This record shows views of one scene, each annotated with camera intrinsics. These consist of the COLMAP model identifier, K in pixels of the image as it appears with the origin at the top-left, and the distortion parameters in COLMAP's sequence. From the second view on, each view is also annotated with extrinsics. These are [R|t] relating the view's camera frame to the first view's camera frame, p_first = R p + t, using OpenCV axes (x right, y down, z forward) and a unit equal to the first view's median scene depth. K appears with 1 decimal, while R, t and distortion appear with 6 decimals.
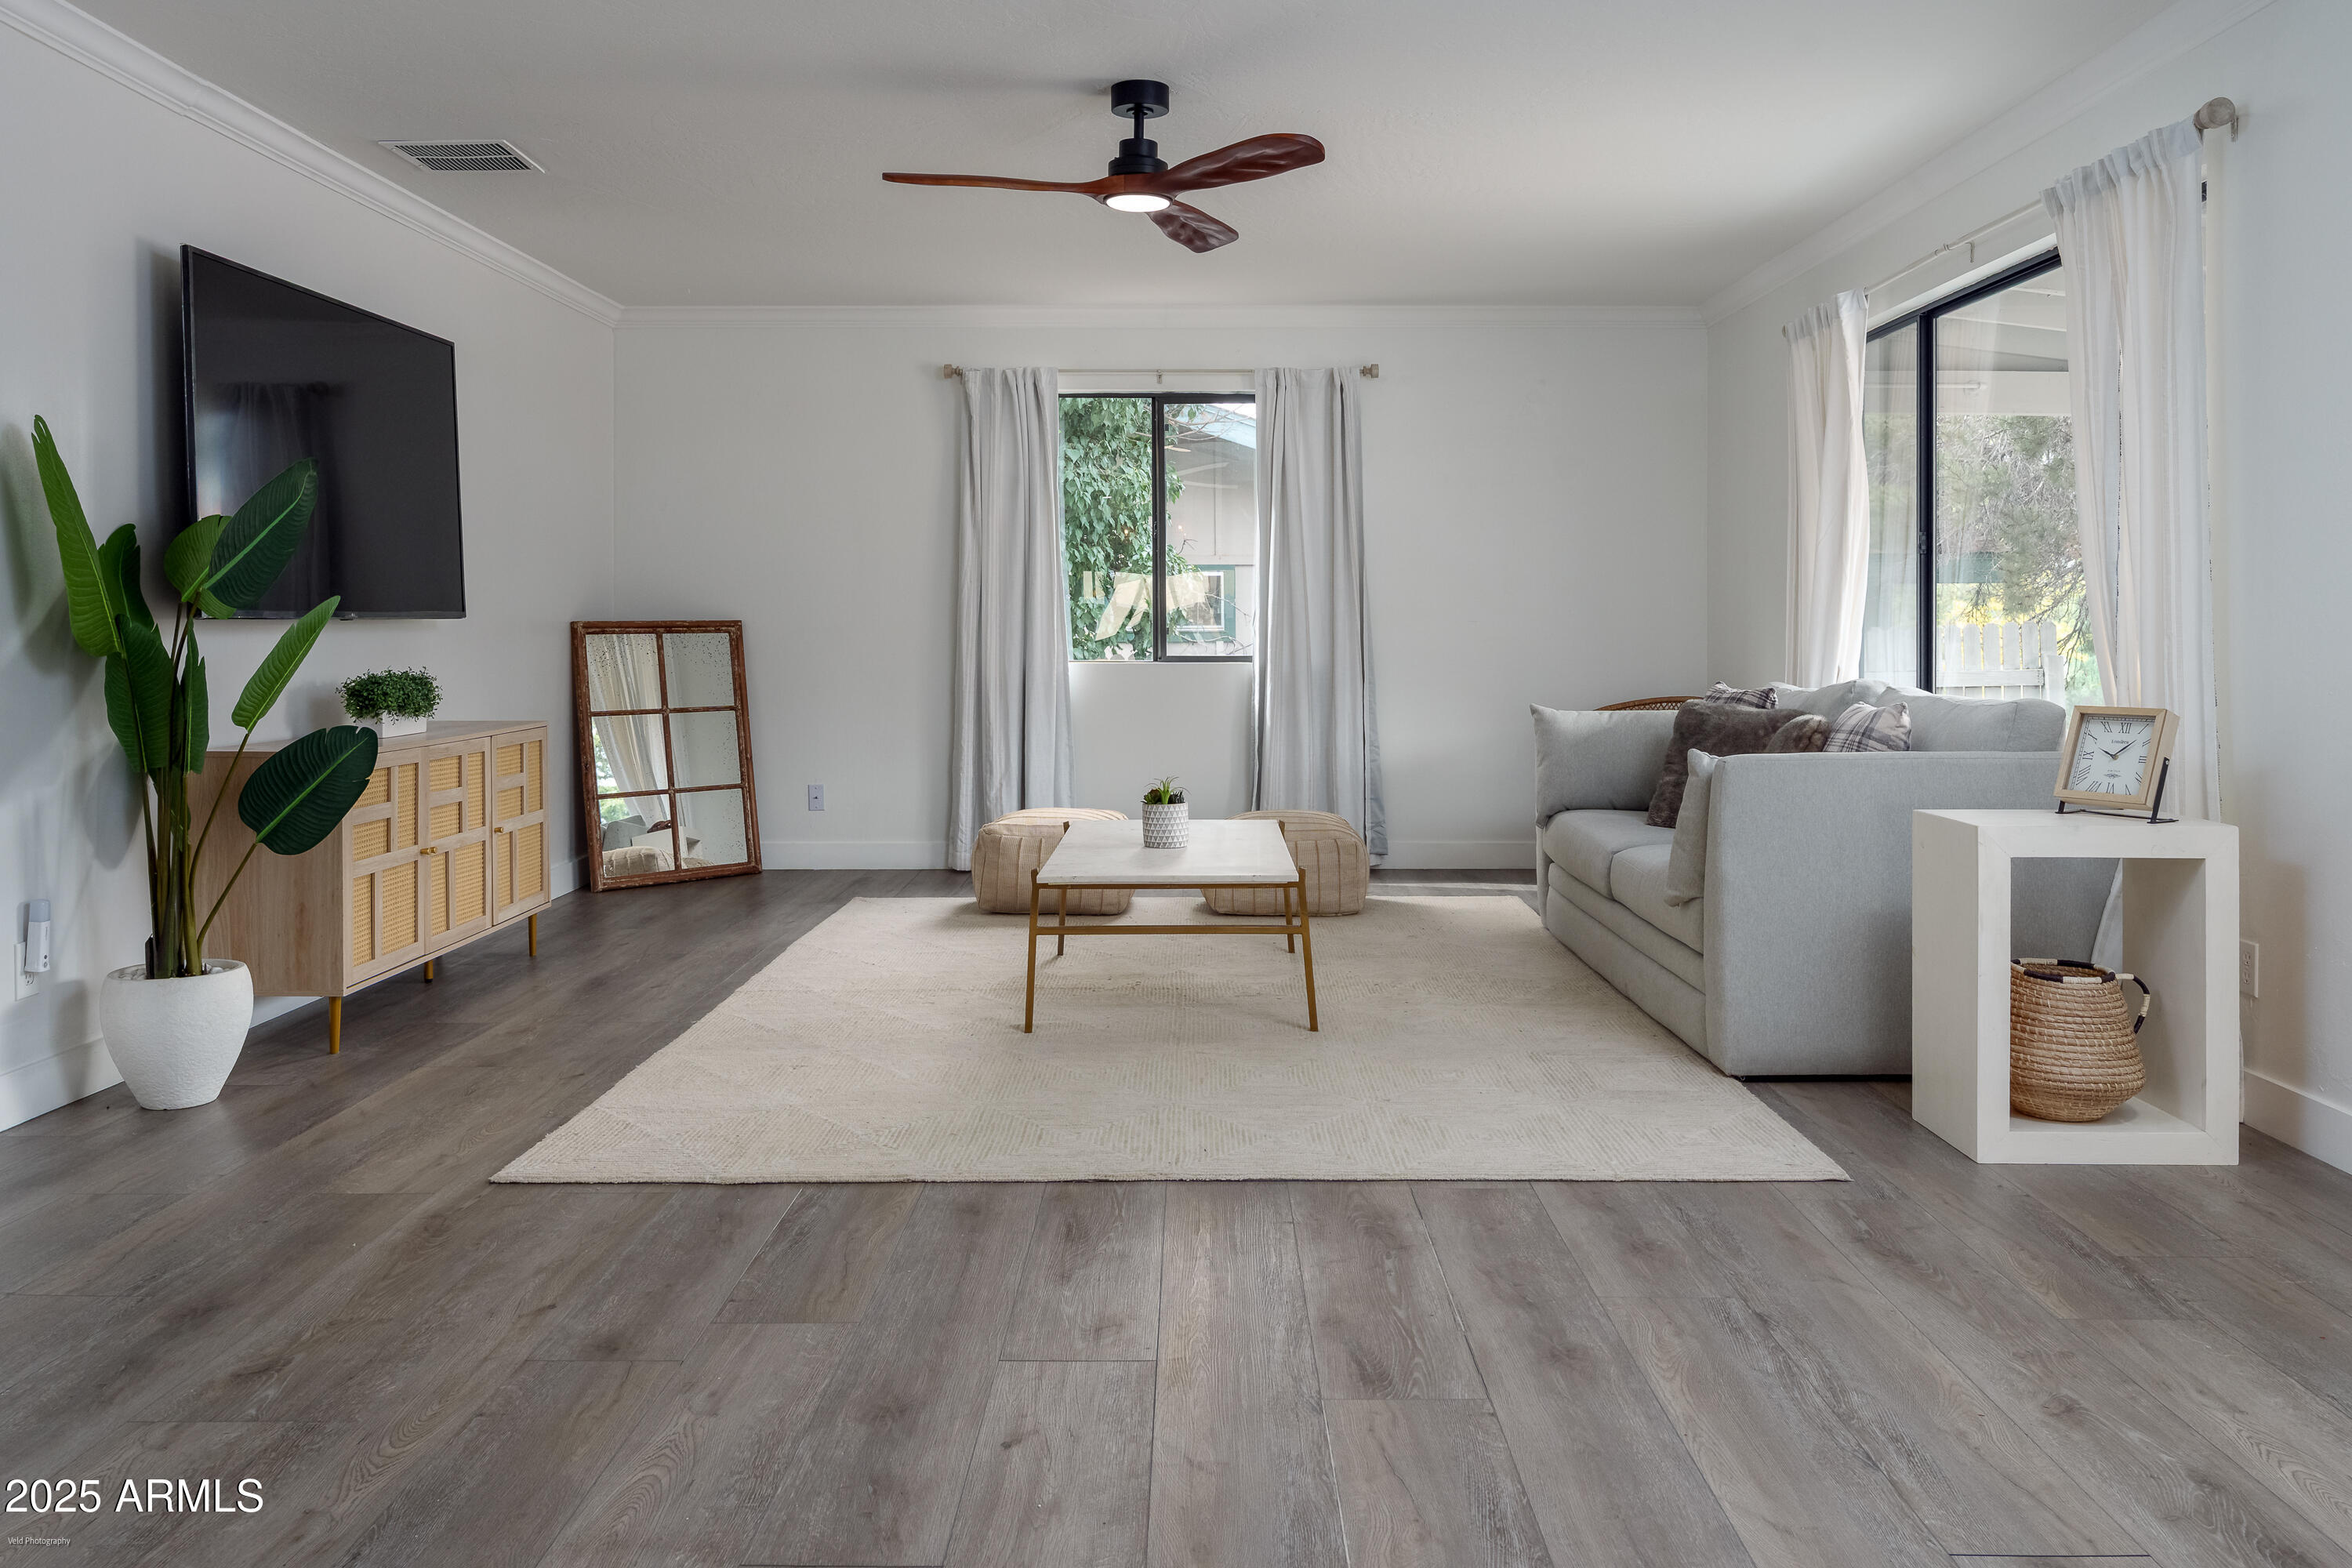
lens RADIAL K [[1806.7, 0, 1182.2], [0, 1806.7, 650.3], [0, 0, 1]] dist [-0.002211, -0.001679]
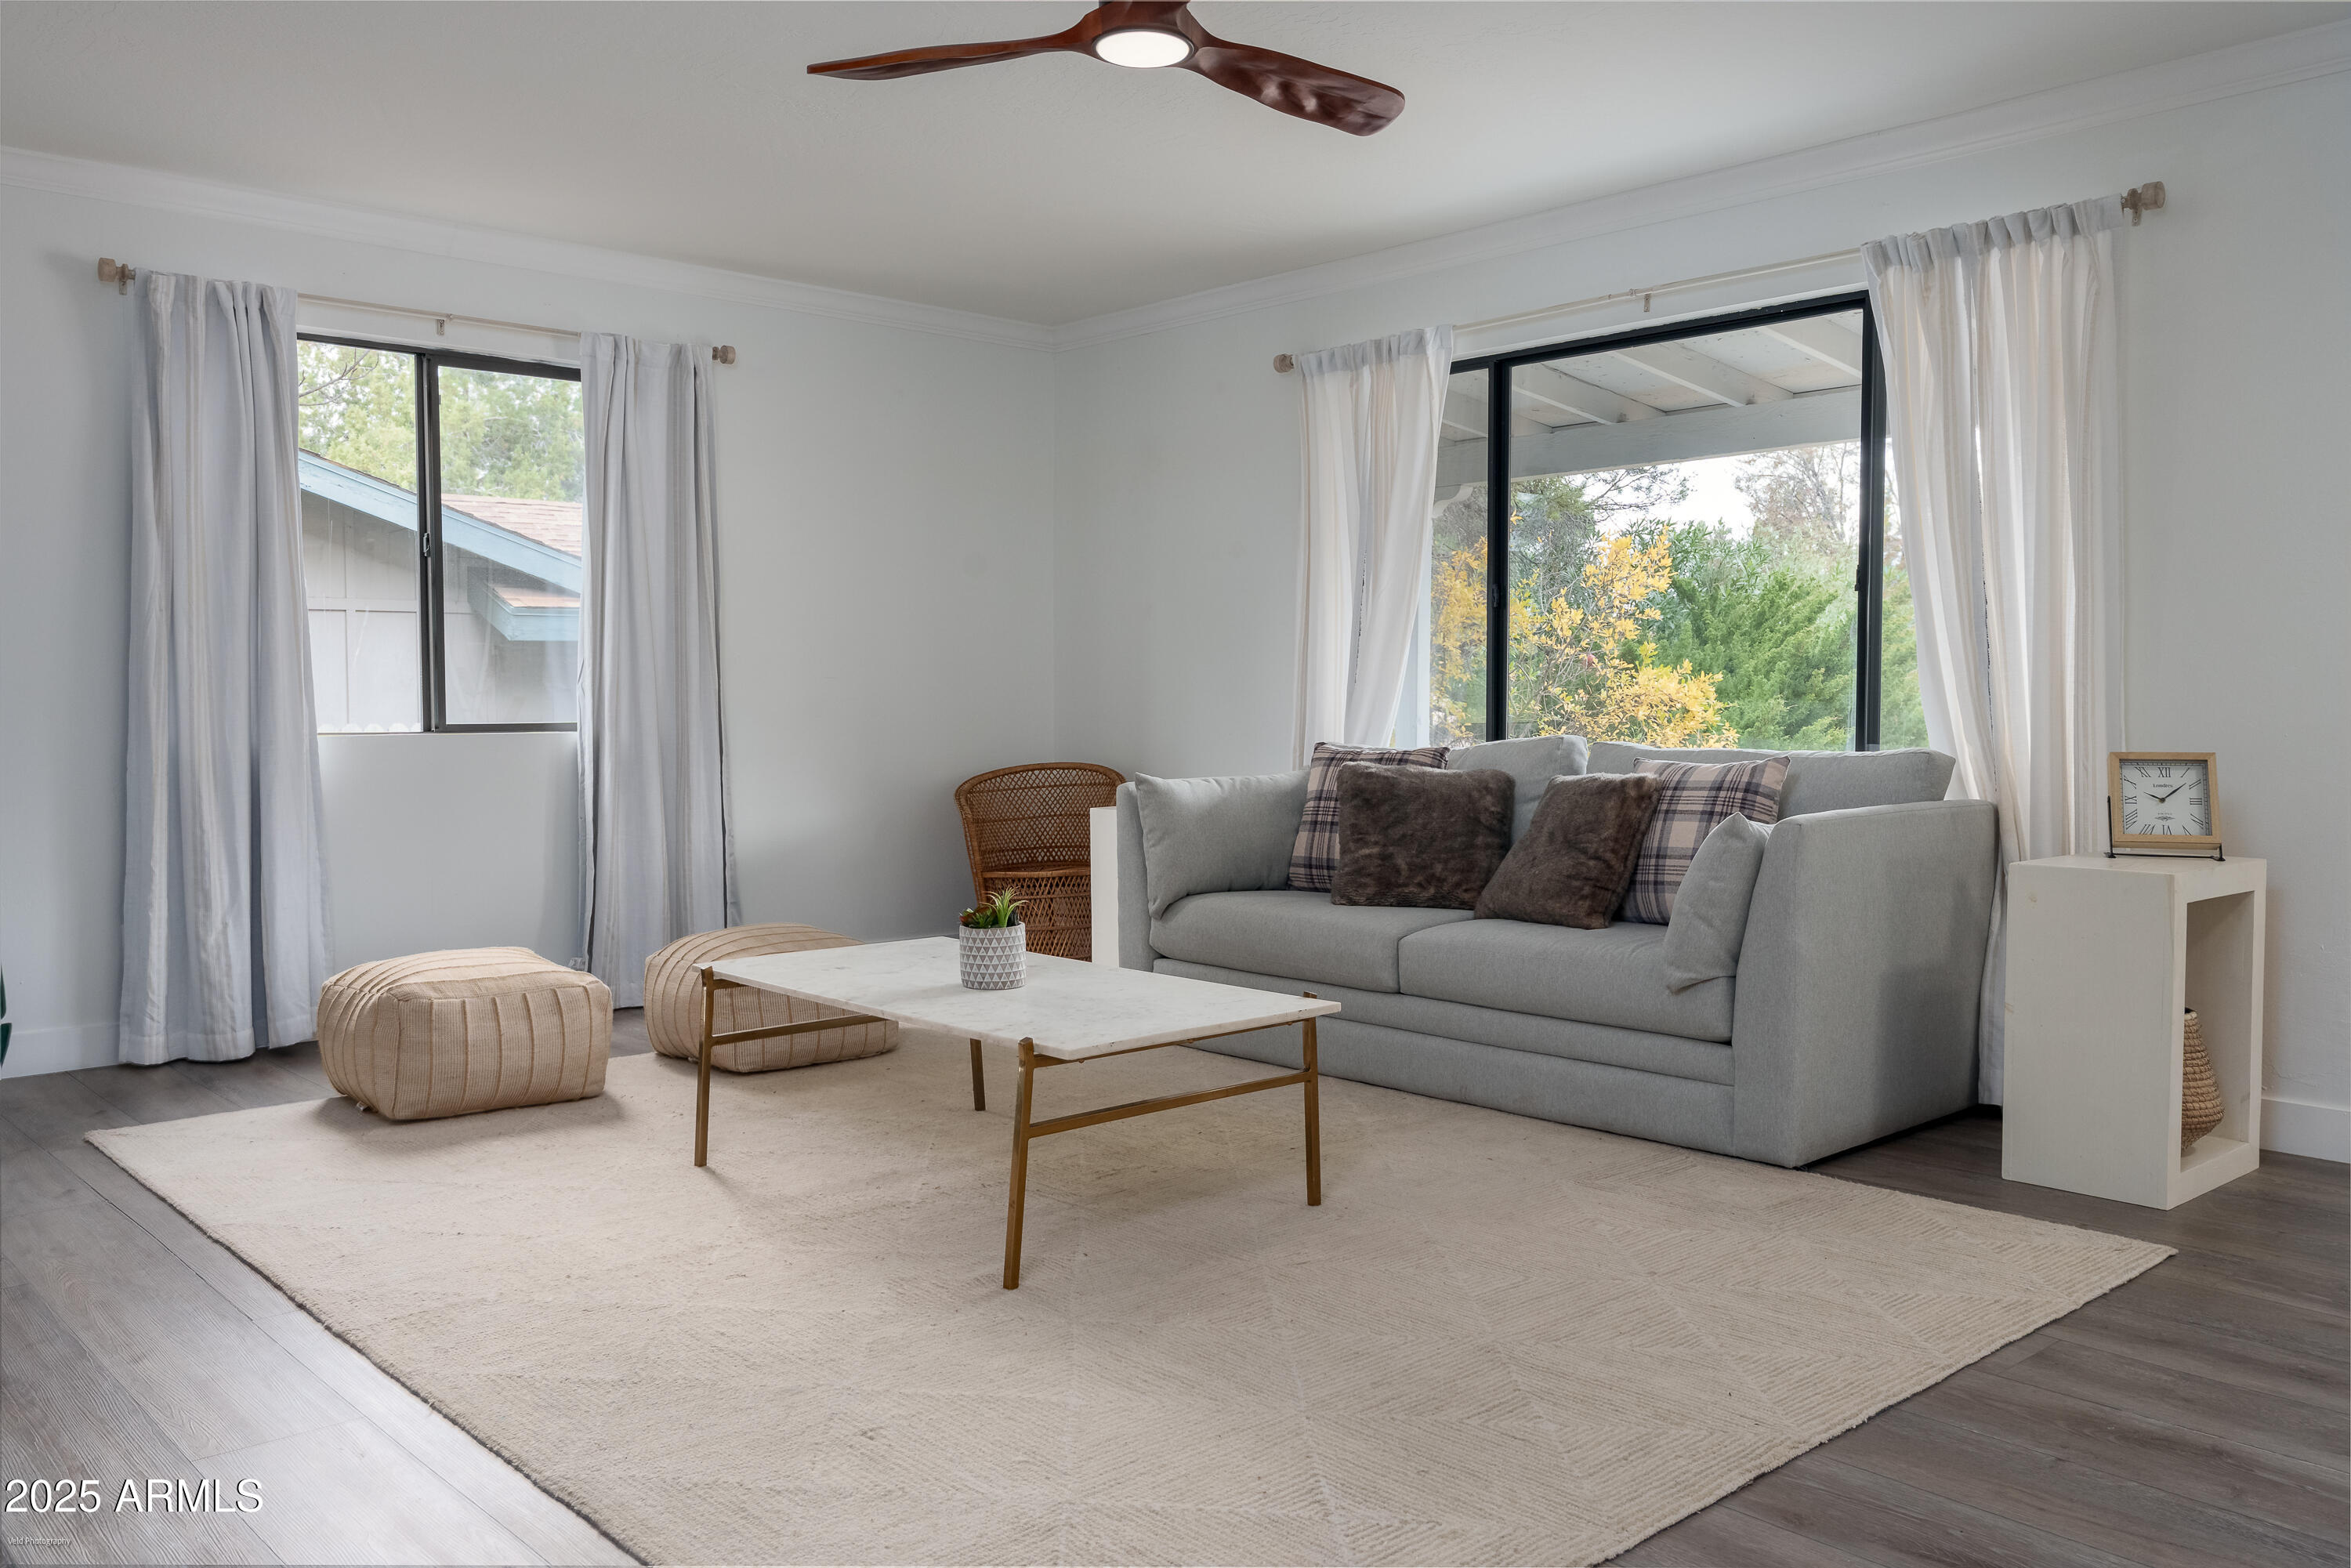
lens RADIAL K [[1859.5, 0, 1181.6], [0, 1859.5, 745.5], [0, 0, 1]] dist [0.007999, -0.001272]
pose [[0.739063, -0.018281, 0.673388, -0.395931], [0.009344, 0.999814, 0.016887, 0.002591], [-0.673572, -0.006188, 0.739096, 0.370977]]
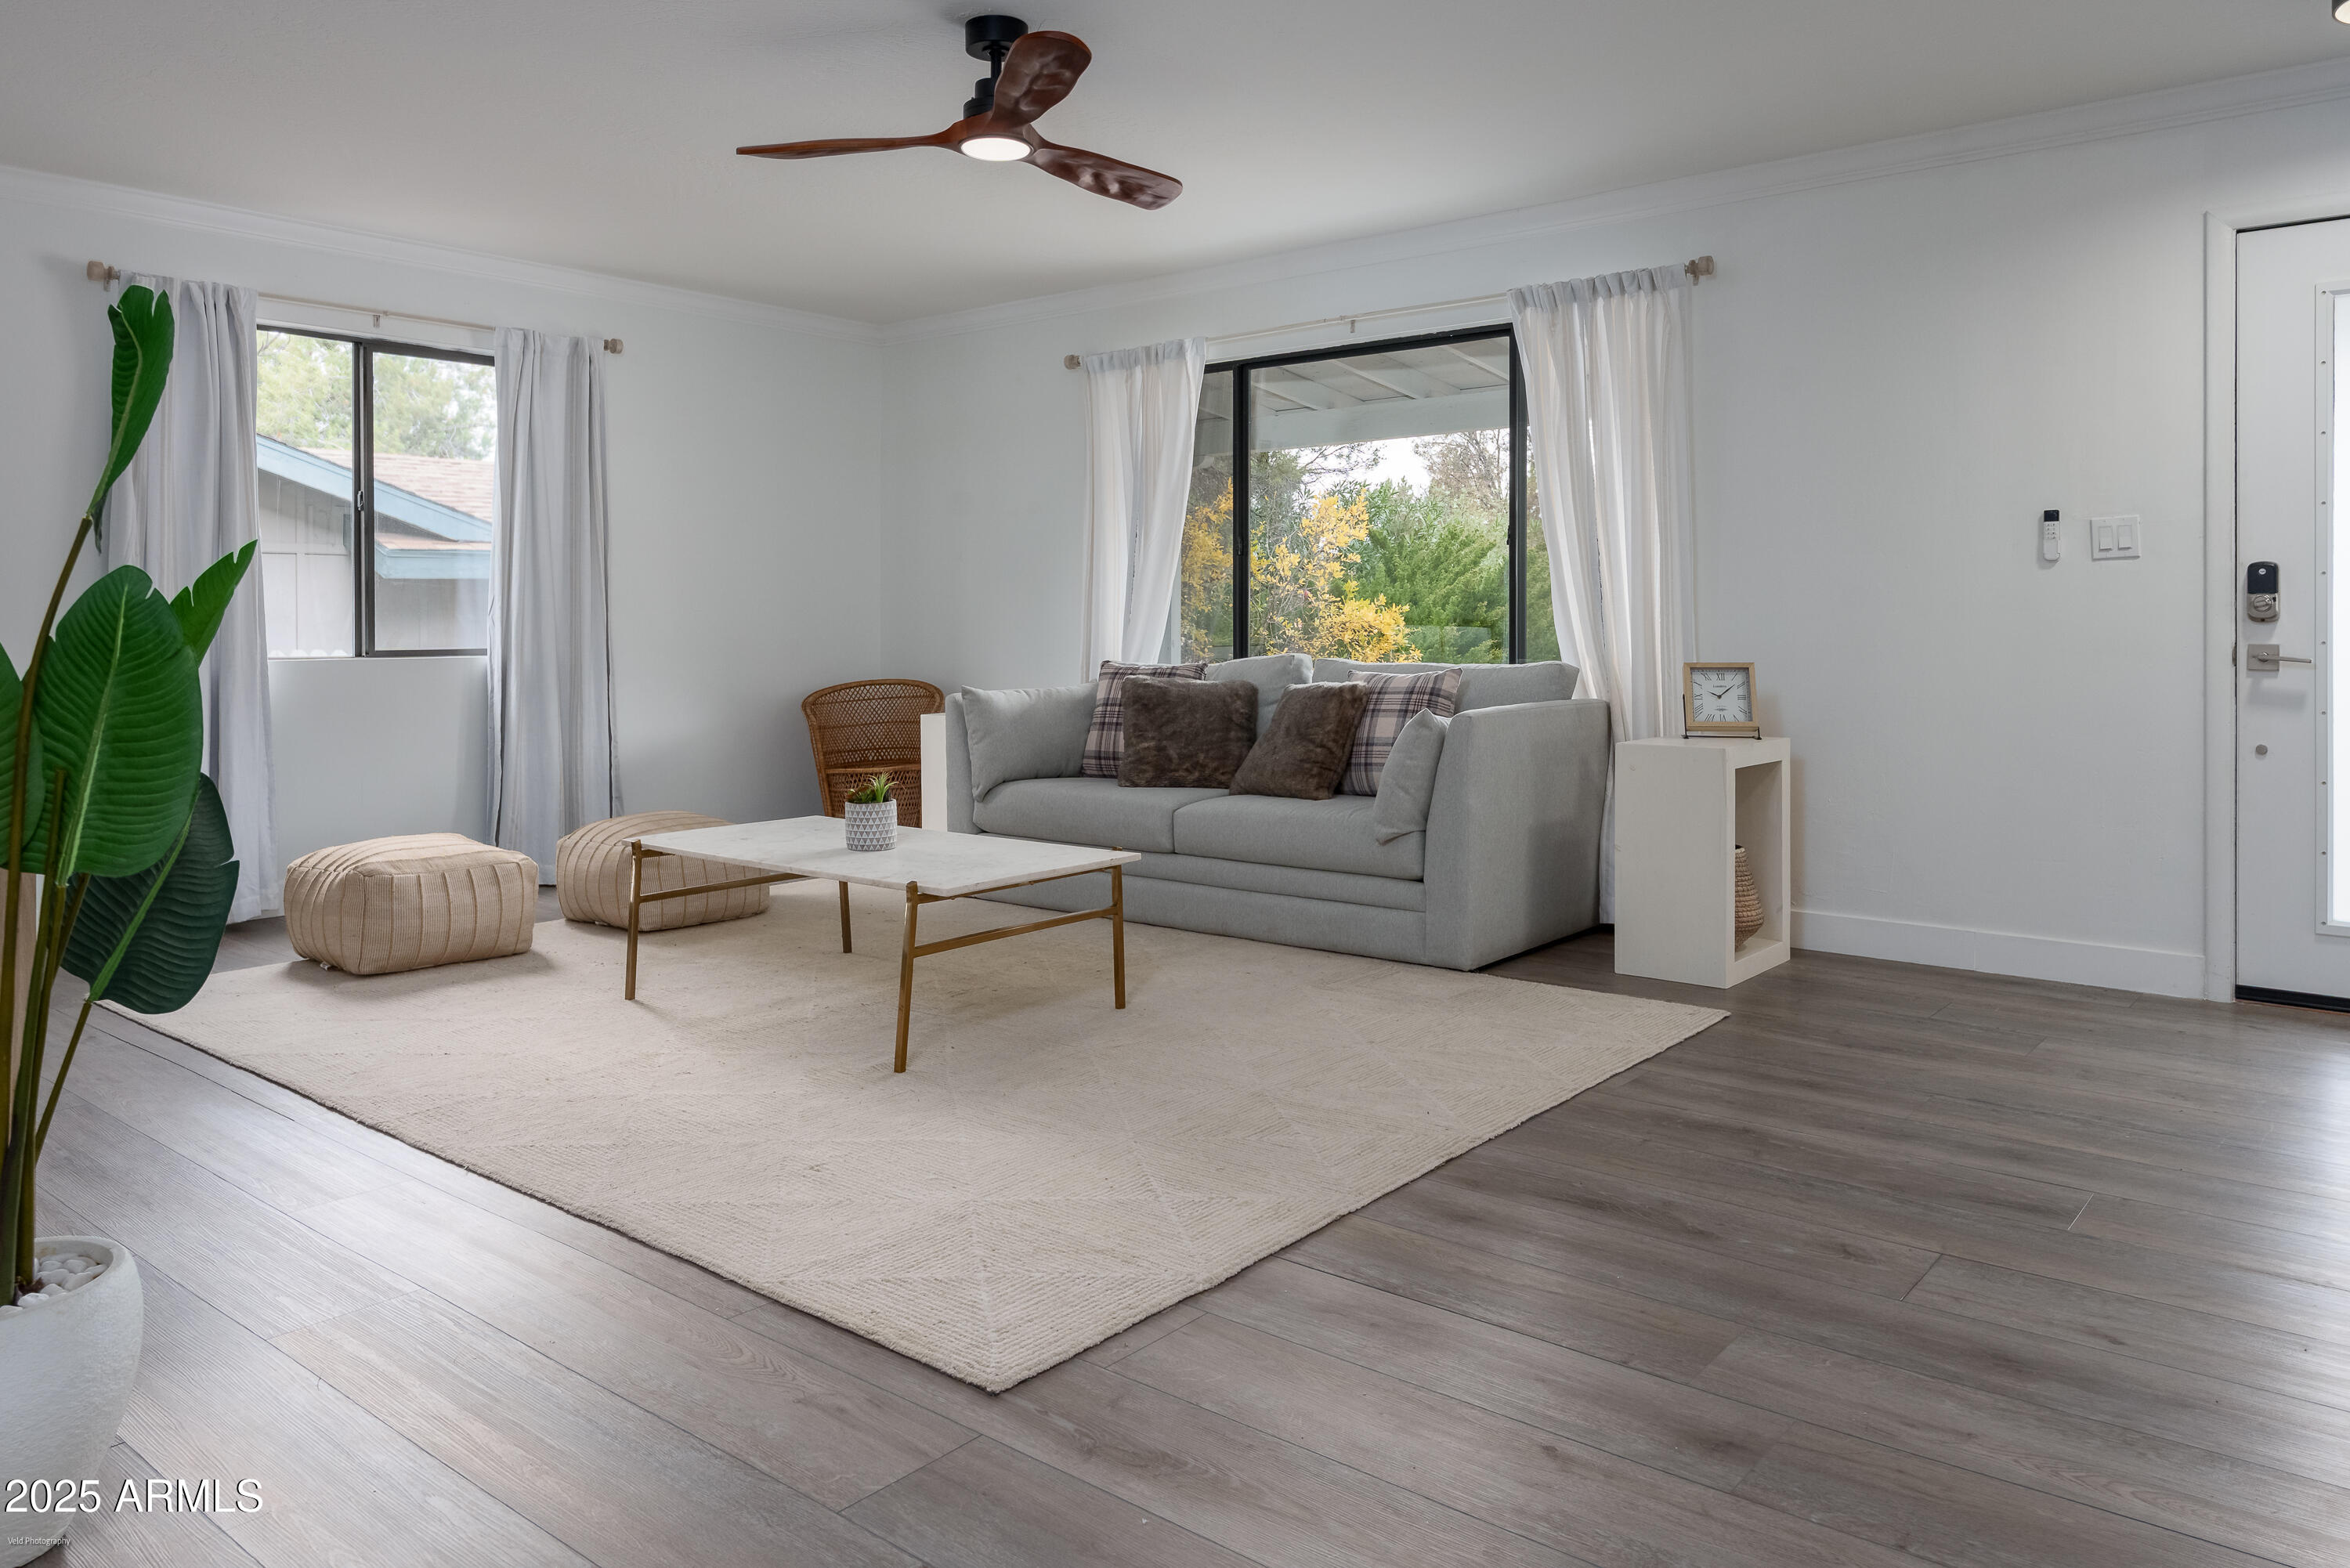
lens RADIAL K [[1606.9, 0, 1176.2], [0, 1606.9, 600.2], [0, 0, 1]] dist [0.001419, 0.001659]
pose [[0.637132, 0.009098, 0.770701, -0.482142], [0.013782, 0.999636, -0.023194, 0.003363], [-0.770631, 0.025399, 0.636775, 0.322873]]
